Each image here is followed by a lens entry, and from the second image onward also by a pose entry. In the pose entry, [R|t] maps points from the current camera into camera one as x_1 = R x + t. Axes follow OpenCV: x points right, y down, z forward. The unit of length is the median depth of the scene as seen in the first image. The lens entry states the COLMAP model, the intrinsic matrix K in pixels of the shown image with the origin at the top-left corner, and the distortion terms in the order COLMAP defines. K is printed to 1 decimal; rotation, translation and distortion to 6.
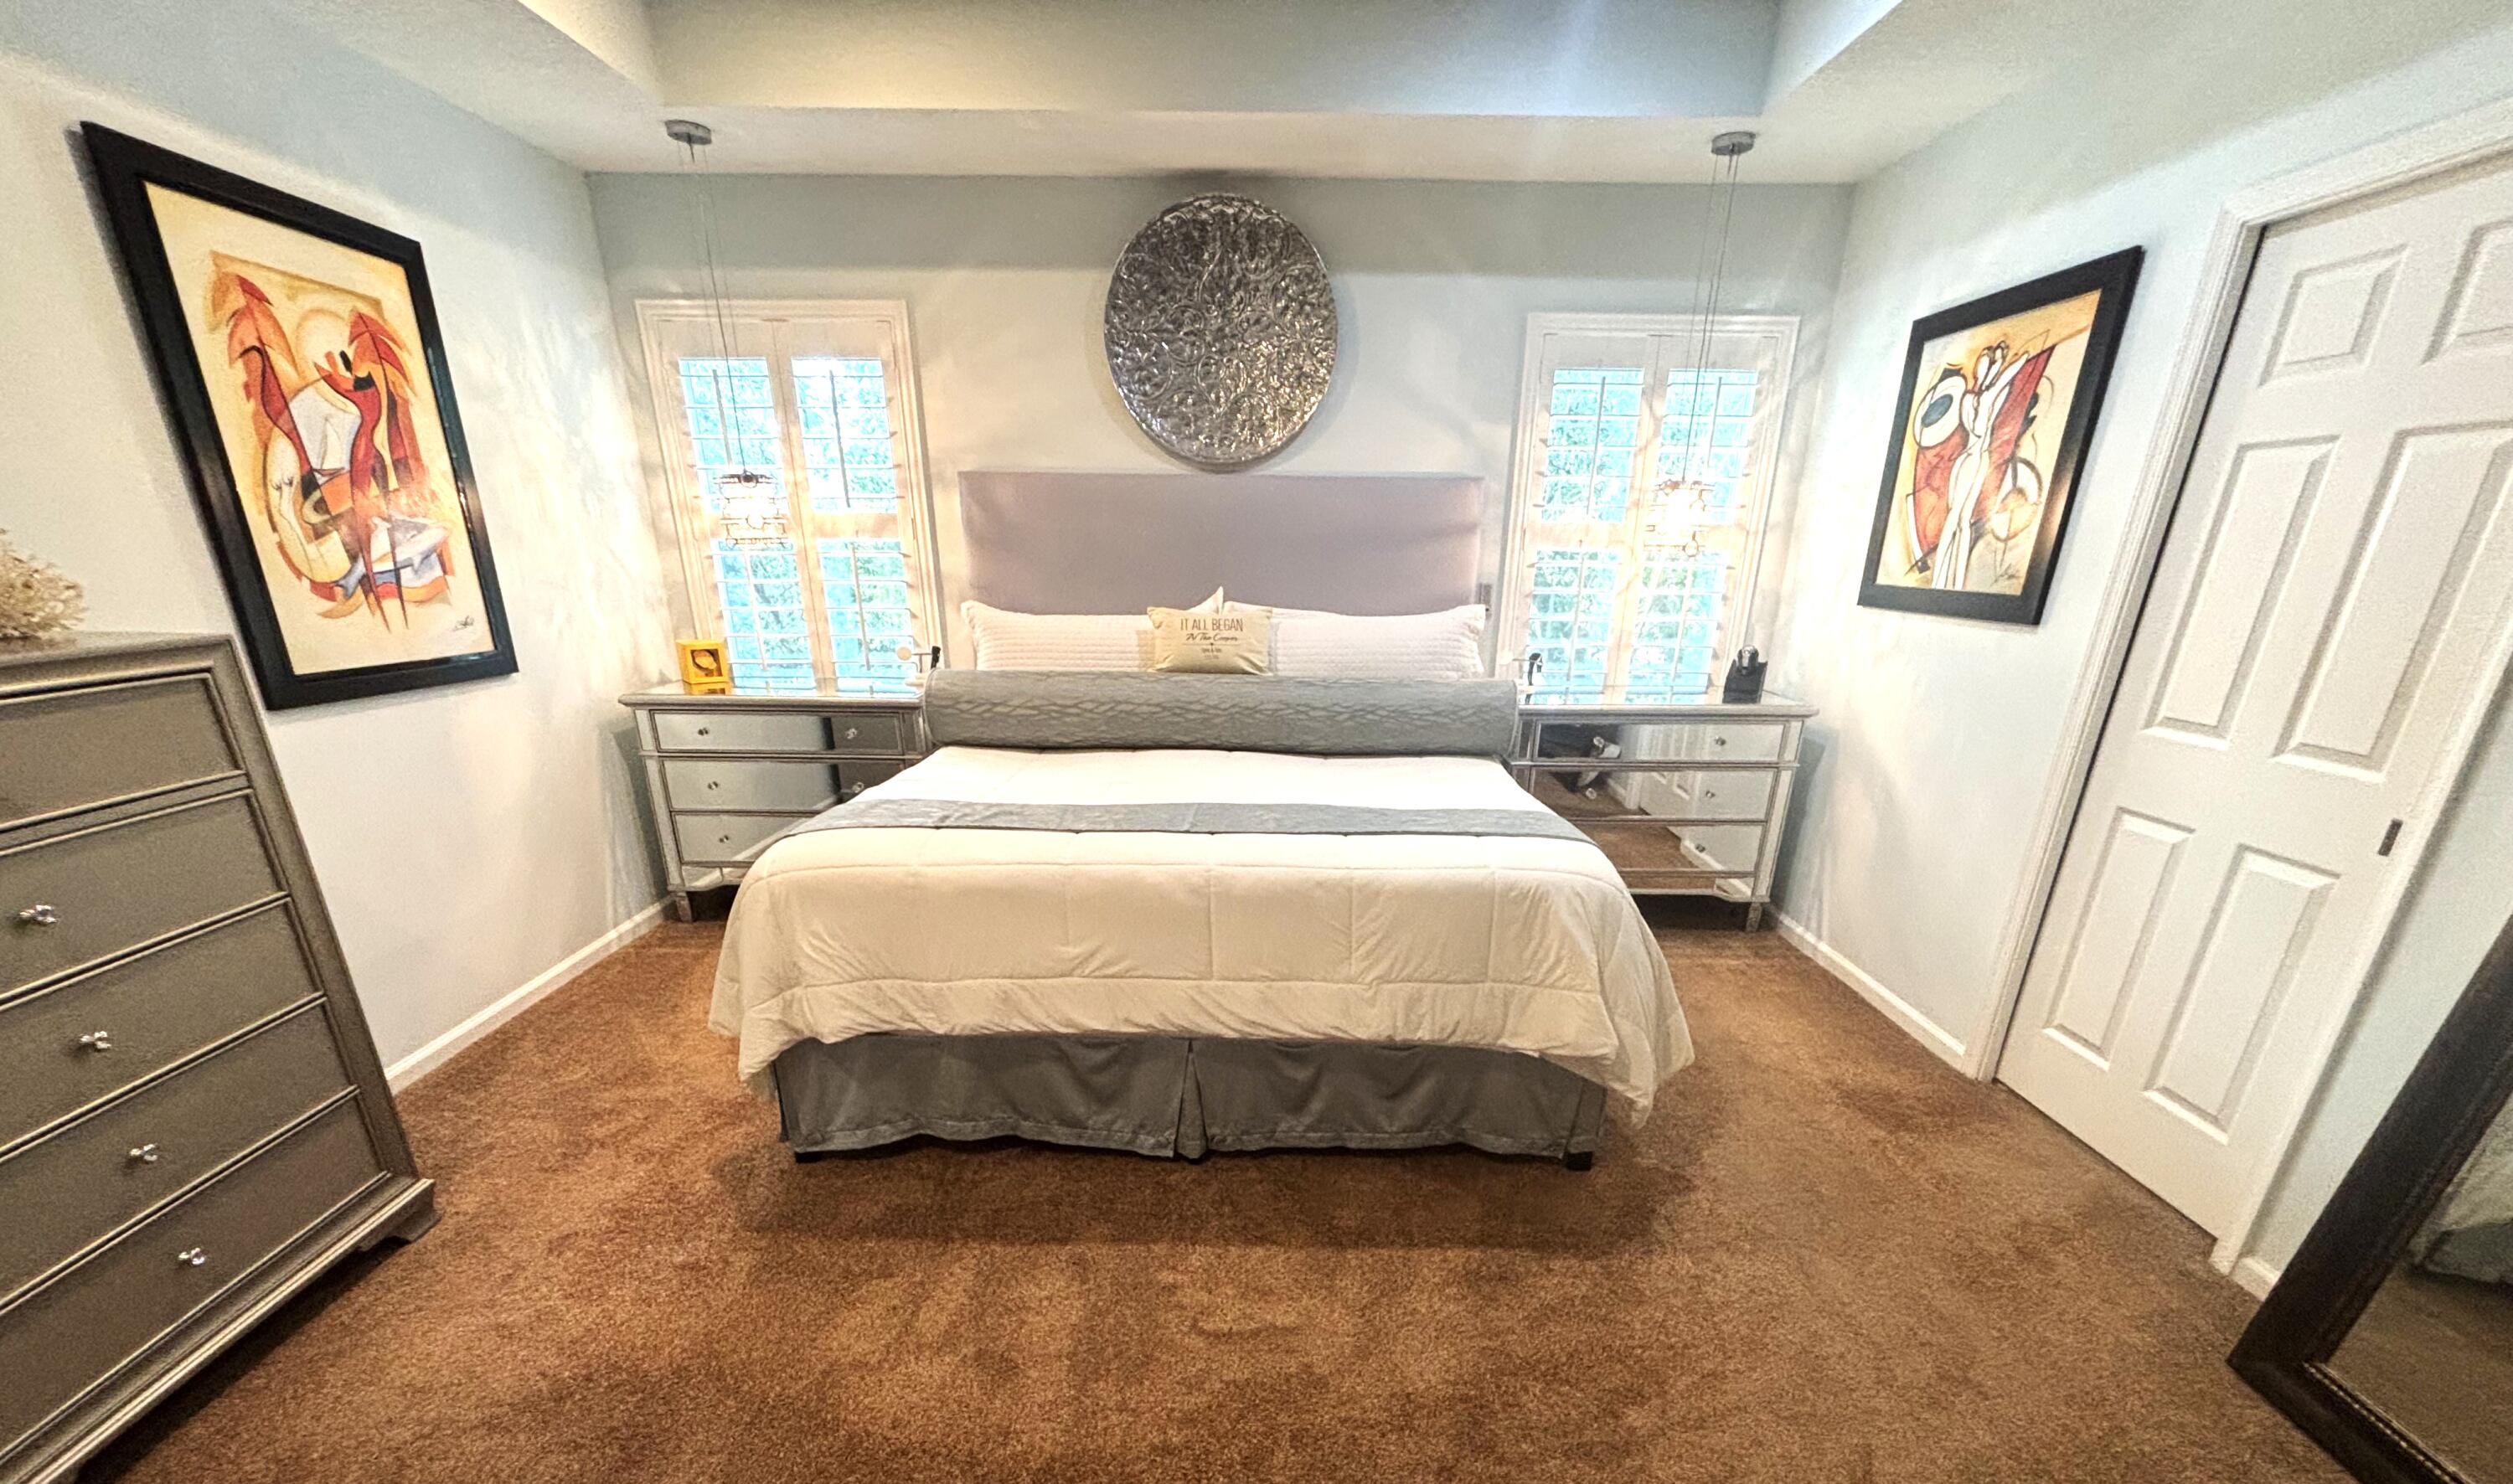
lens RADIAL K [[1016.2, 0, 1253.1], [0, 1016.2, 936.9], [0, 0, 1]] dist [0.003528, -0.000503]
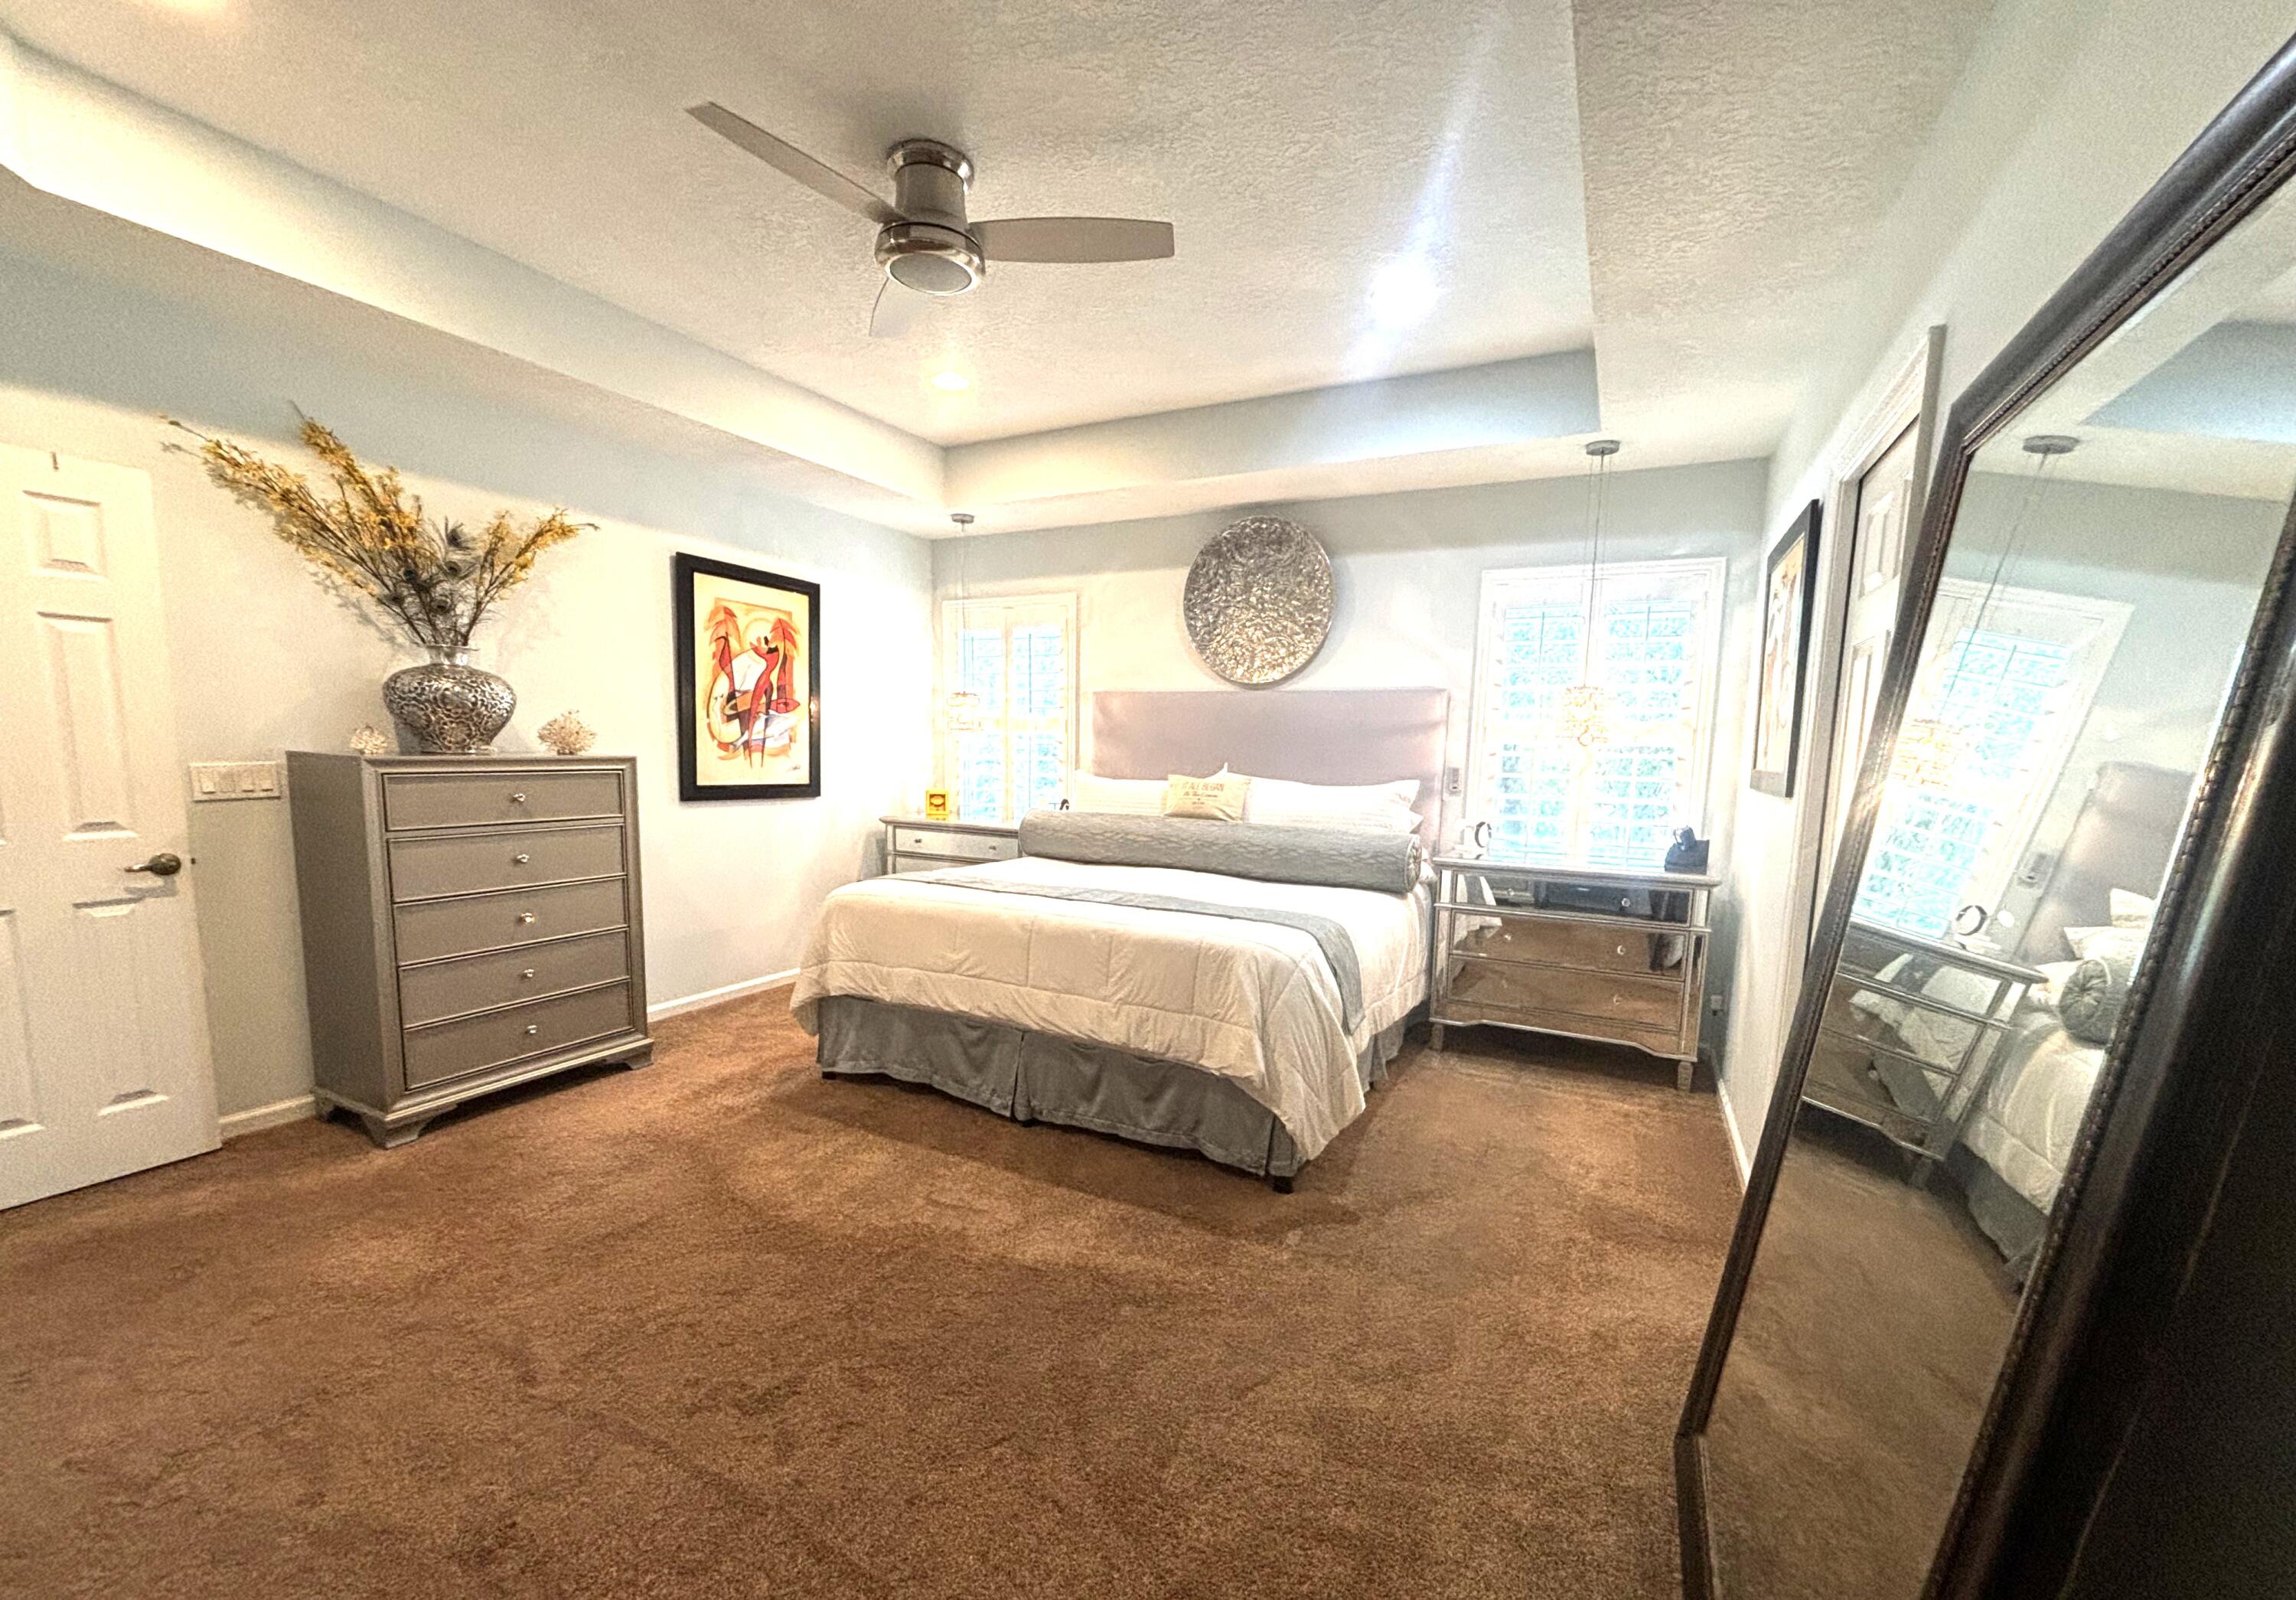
lens RADIAL K [[928.6, 0, 1148.2], [0, 928.6, 858.7], [0, 0, 1]] dist [0.002205, 0.000013]
pose [[0.890983, 0.066643, -0.449119, 0.665779], [-0.180644, 0.959540, -0.215989, 0.113512], [0.416553, 0.273573, 0.866972, -0.165983]]
